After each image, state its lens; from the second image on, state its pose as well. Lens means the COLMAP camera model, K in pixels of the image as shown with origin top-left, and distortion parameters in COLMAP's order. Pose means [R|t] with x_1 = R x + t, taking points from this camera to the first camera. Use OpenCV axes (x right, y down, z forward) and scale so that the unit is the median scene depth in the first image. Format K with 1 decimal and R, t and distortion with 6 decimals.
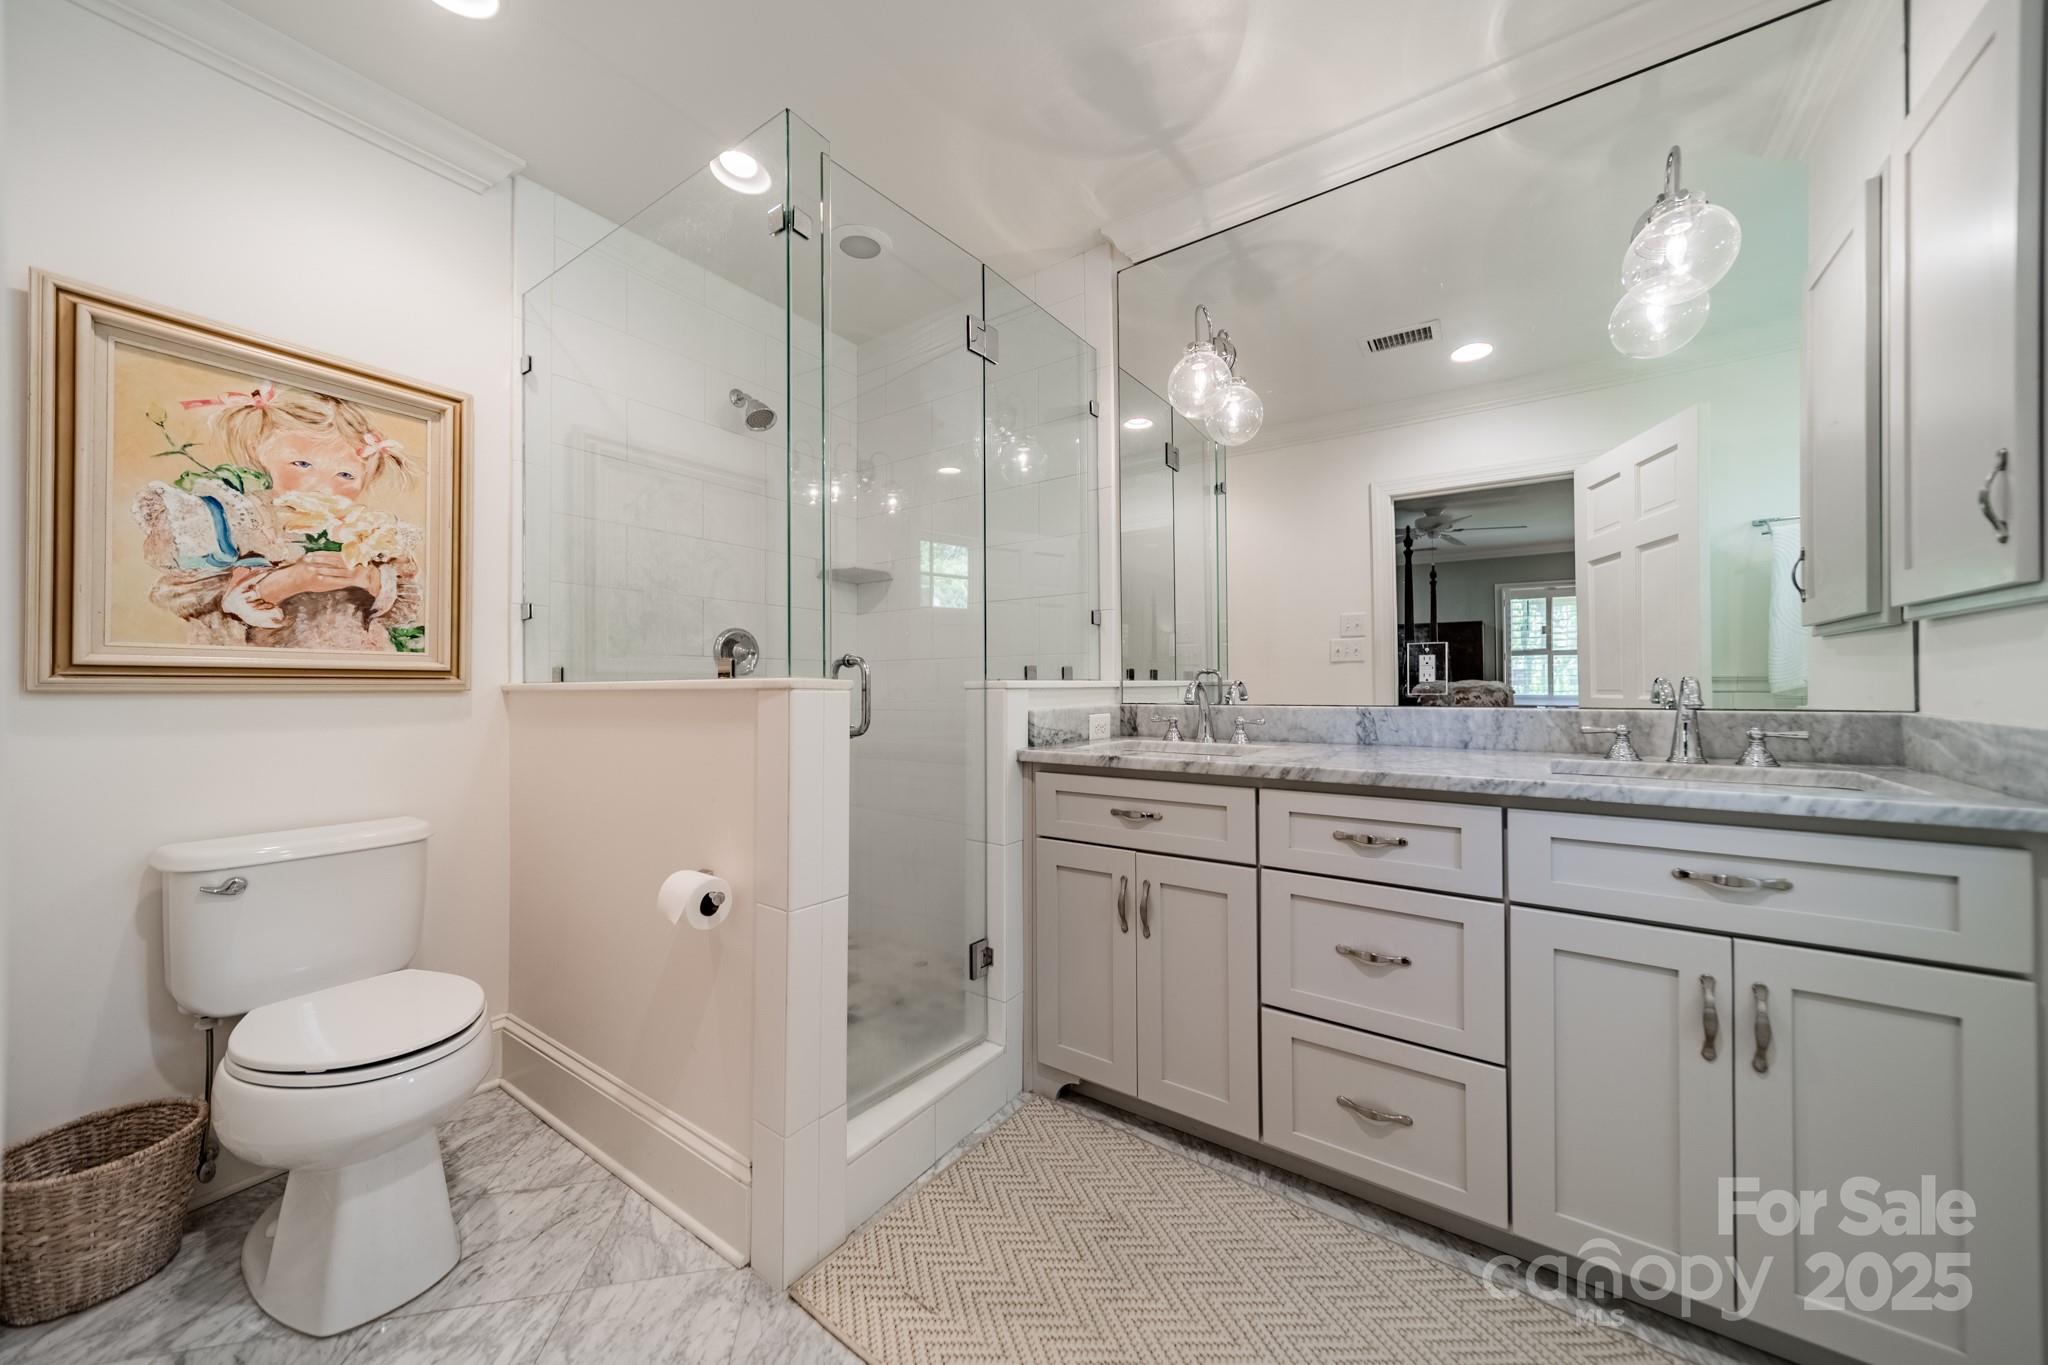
lens RADIAL K [[726.6, 0, 1027.8], [0, 726.6, 679.9], [0, 0, 1]] dist [0.007641, 0.000760]
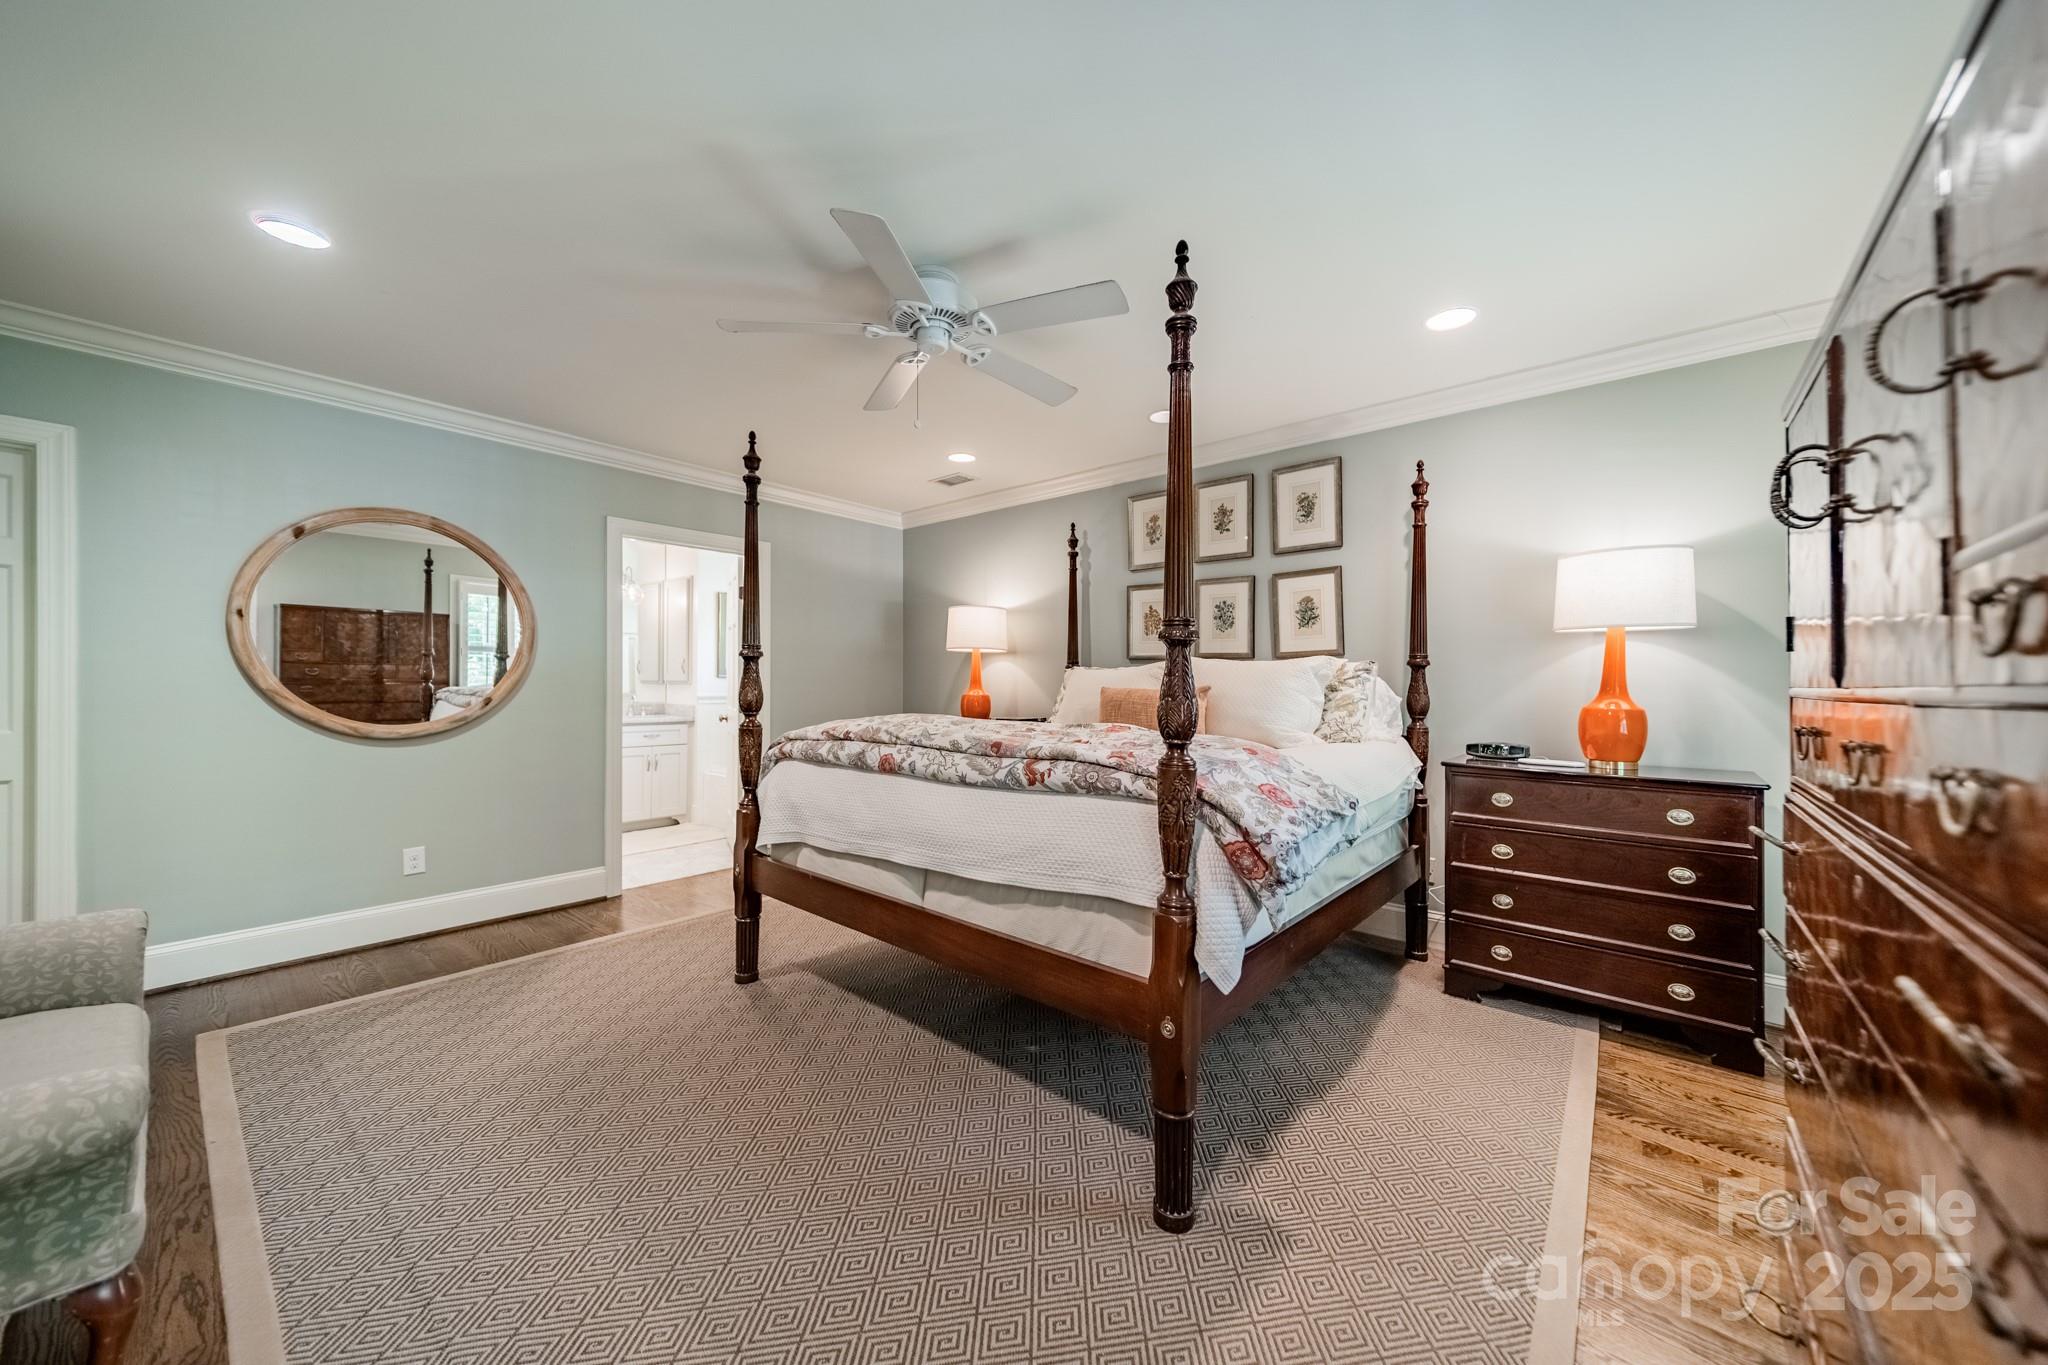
lens RADIAL K [[726.6, 0, 1032.6], [0, 726.6, 680.1], [0, 0, 1]] dist [0.007641, 0.000760]
pose [[0.099206, 0.005152, 0.995054, -2.712928], [-0.009819, 0.999943, -0.004198, -0.086900], [-0.995019, -0.009354, 0.099251, -1.523262]]
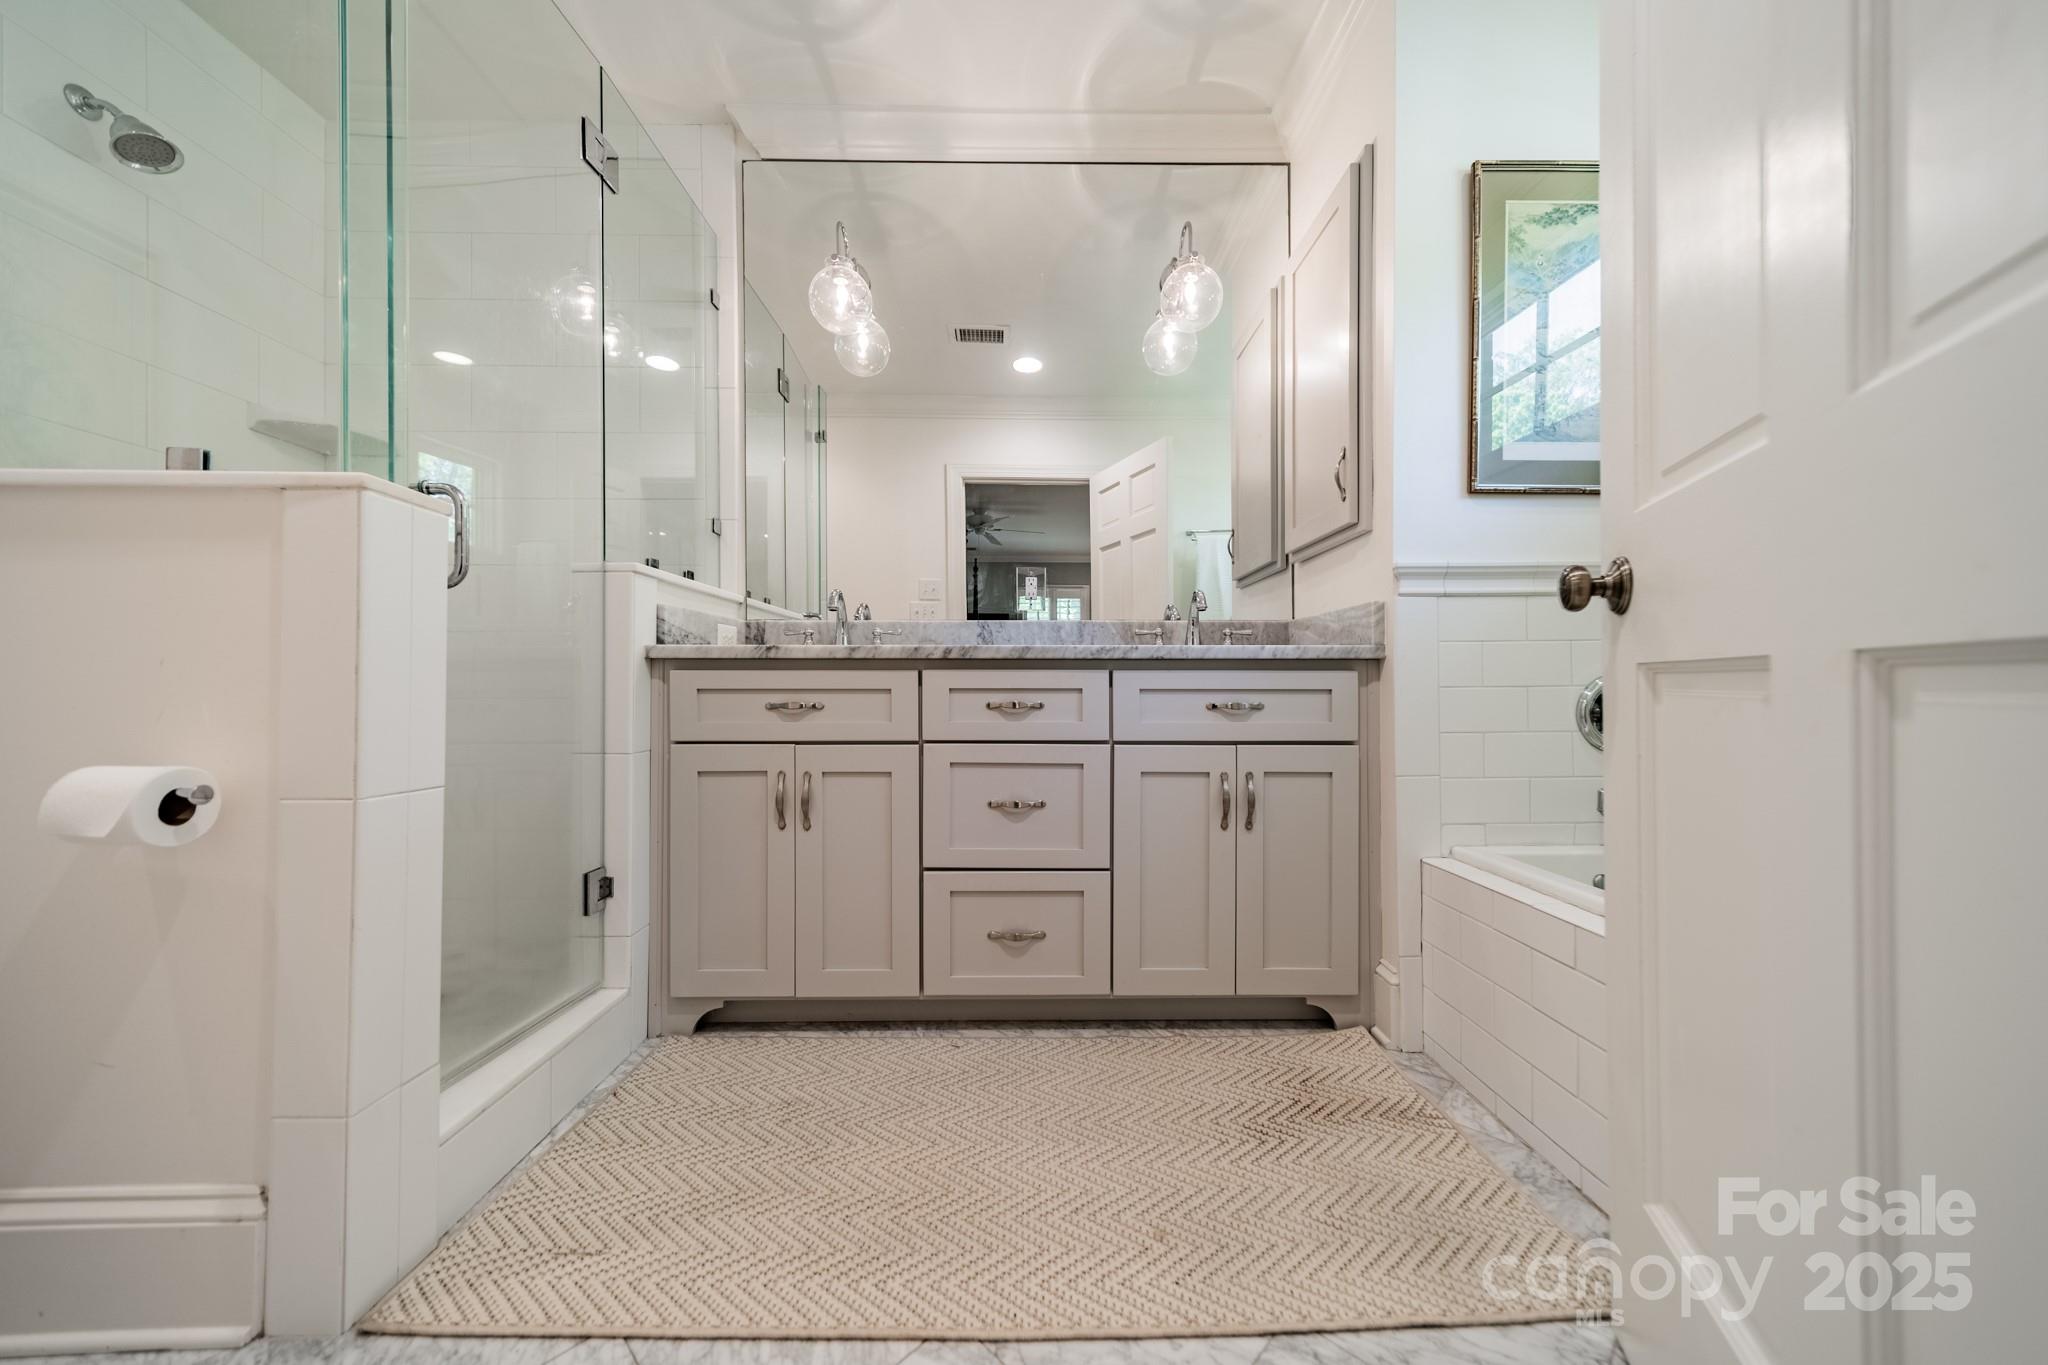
lens RADIAL K [[726.6, 0, 1034.1], [0, 726.6, 680.9], [0, 0, 1]] dist [0.007641, 0.000760]
pose [[0.810920, 0.007690, 0.585106, -0.167594], [-0.005630, 0.999970, -0.005340, 0.160225], [-0.585130, 0.001036, 0.810939, 0.025843]]
